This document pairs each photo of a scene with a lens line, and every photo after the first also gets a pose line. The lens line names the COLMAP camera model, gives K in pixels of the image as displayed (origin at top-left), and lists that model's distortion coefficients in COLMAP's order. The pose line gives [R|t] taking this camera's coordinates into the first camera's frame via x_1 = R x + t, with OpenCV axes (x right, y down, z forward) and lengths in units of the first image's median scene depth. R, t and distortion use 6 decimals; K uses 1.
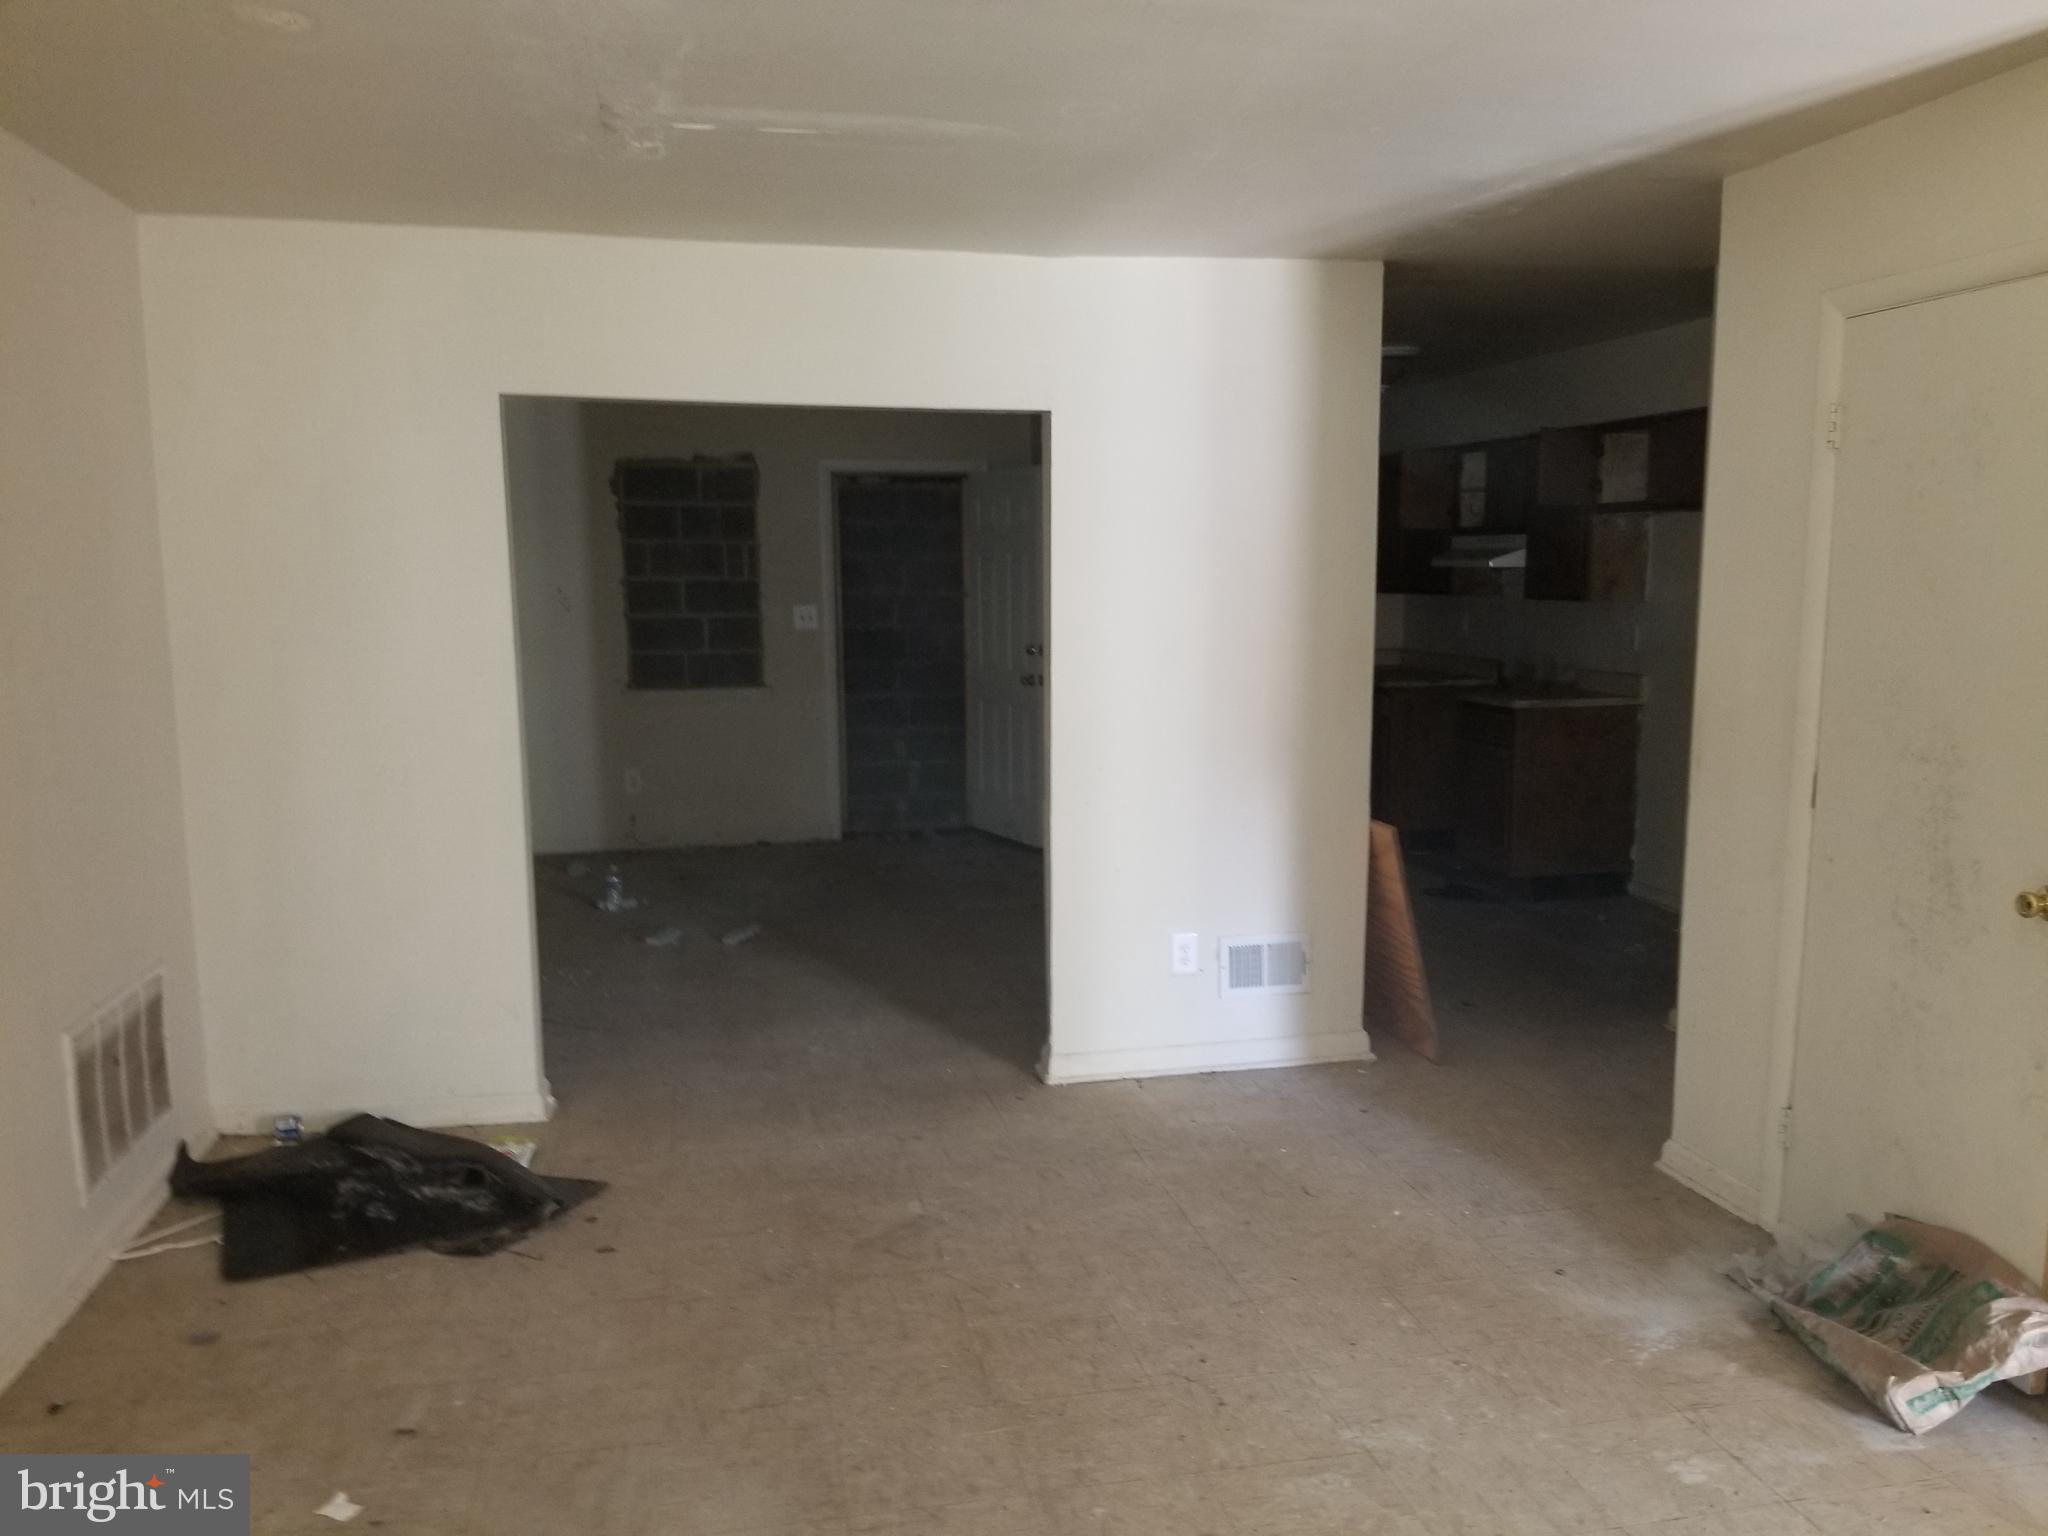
lens RADIAL K [[1573.5, 0, 1022.3], [0, 1573.5, 817.9], [0, 0, 1]] dist [0.087641, -0.190448]
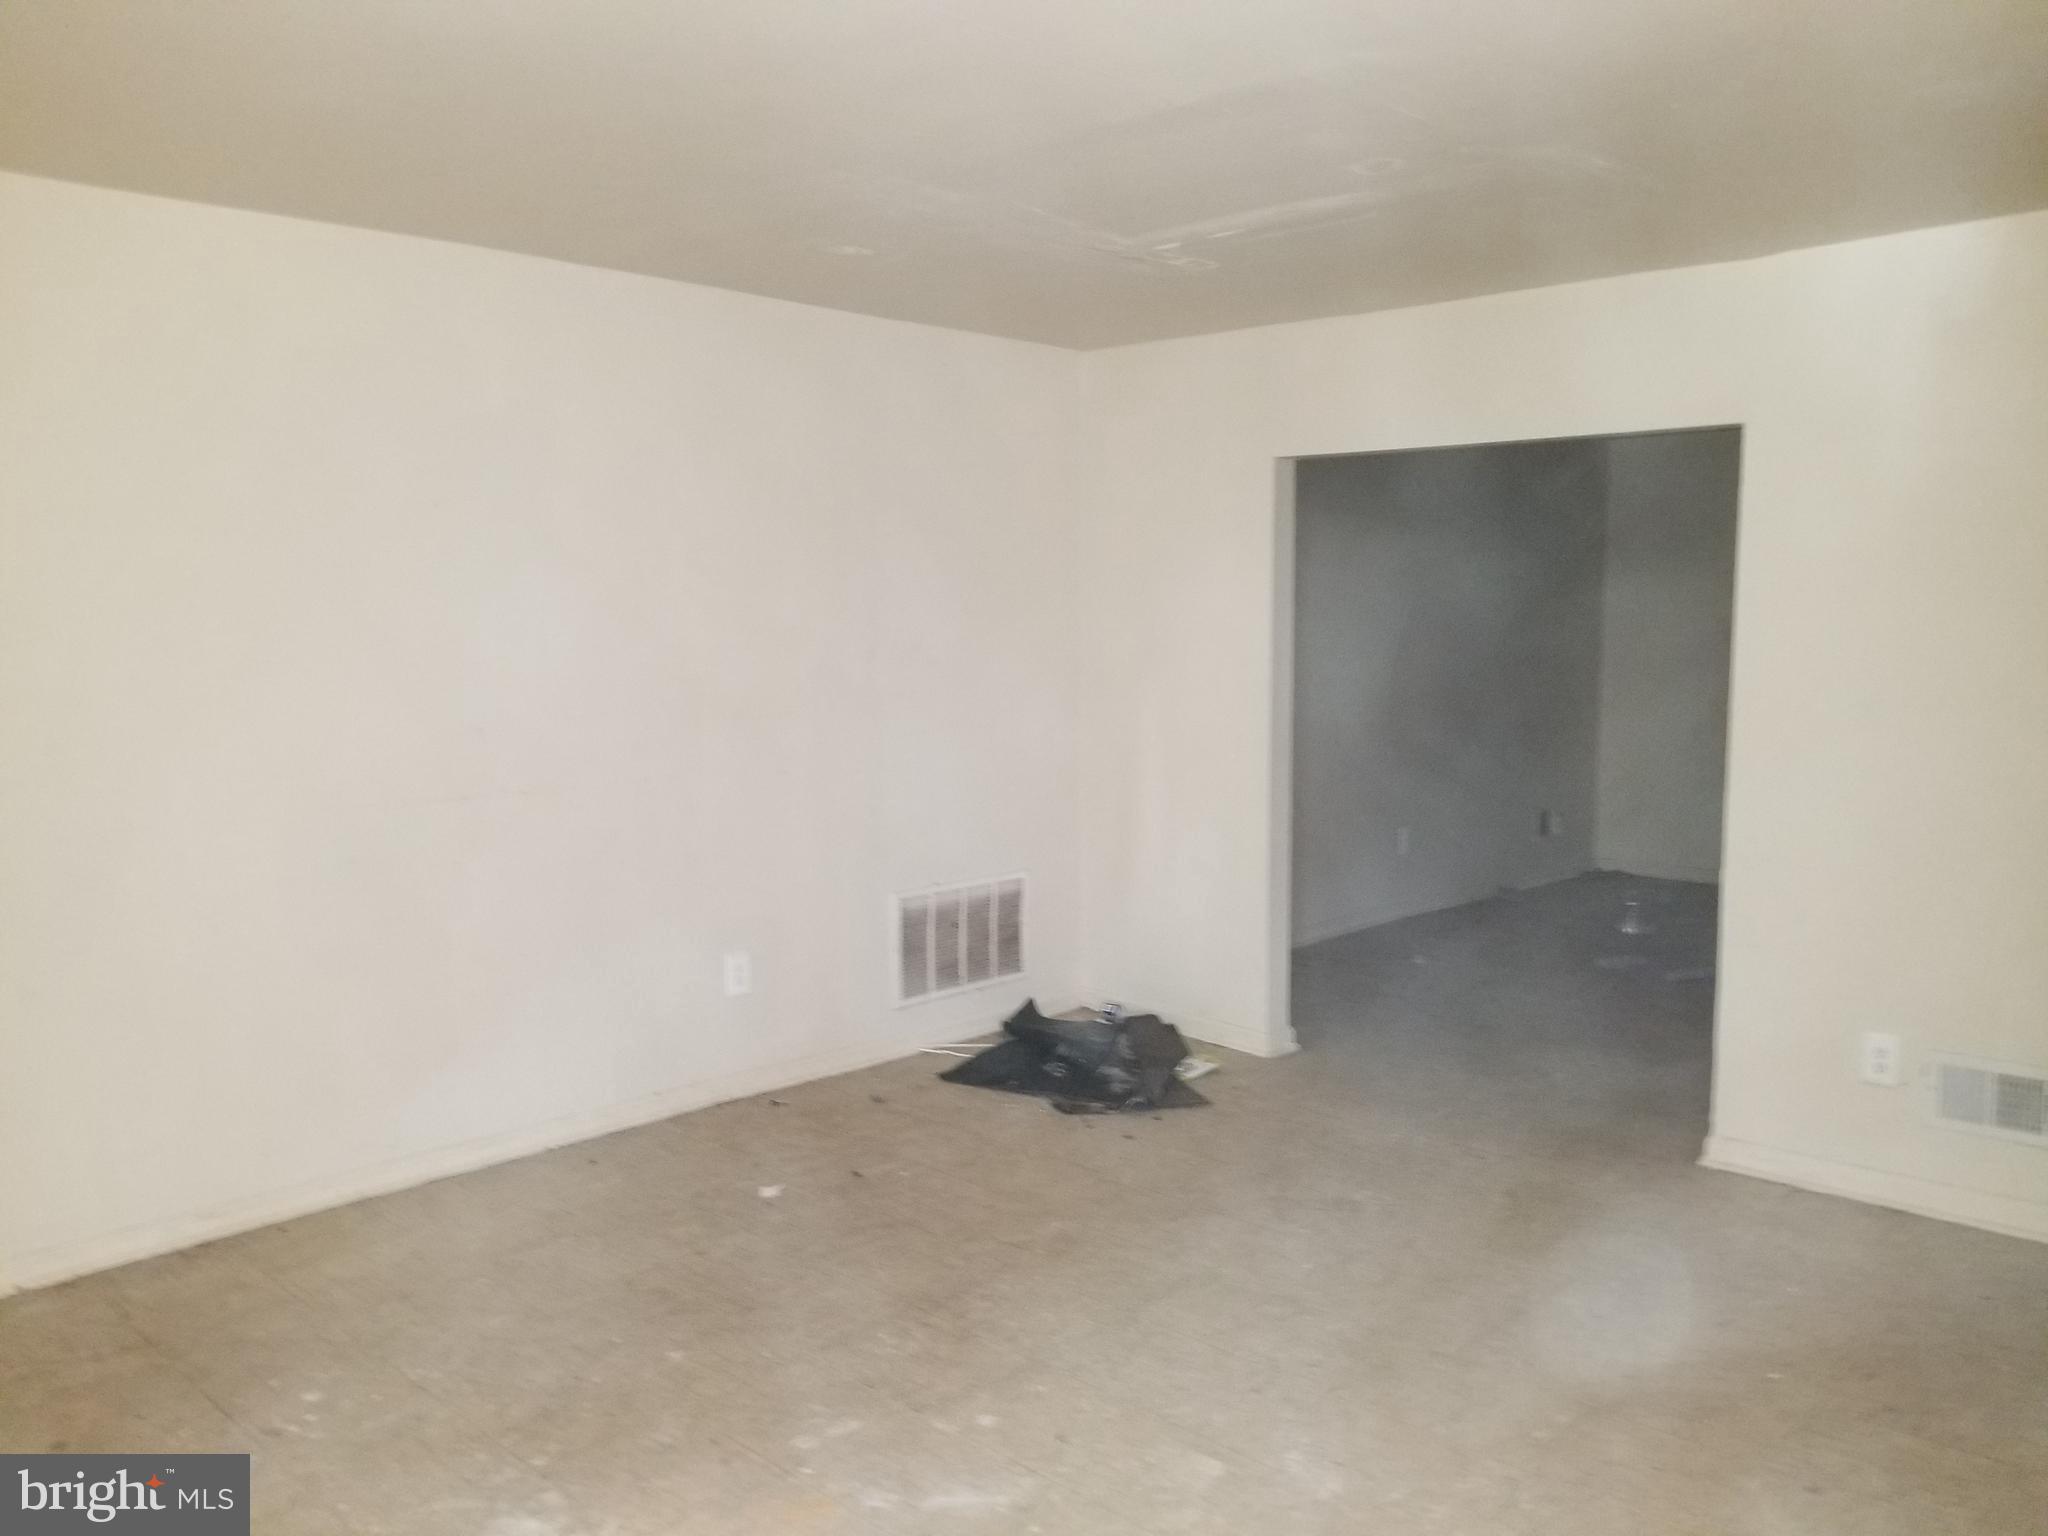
lens RADIAL K [[1573.5, 0, 1022.3], [0, 1573.5, 817.9], [0, 0, 1]] dist [0.087641, -0.190448]
pose [[0.566911, 0.116713, -0.815469, 0.597723], [-0.127652, 0.990402, 0.053006, -0.030575], [0.813828, 0.074047, 0.576369, 0.166129]]
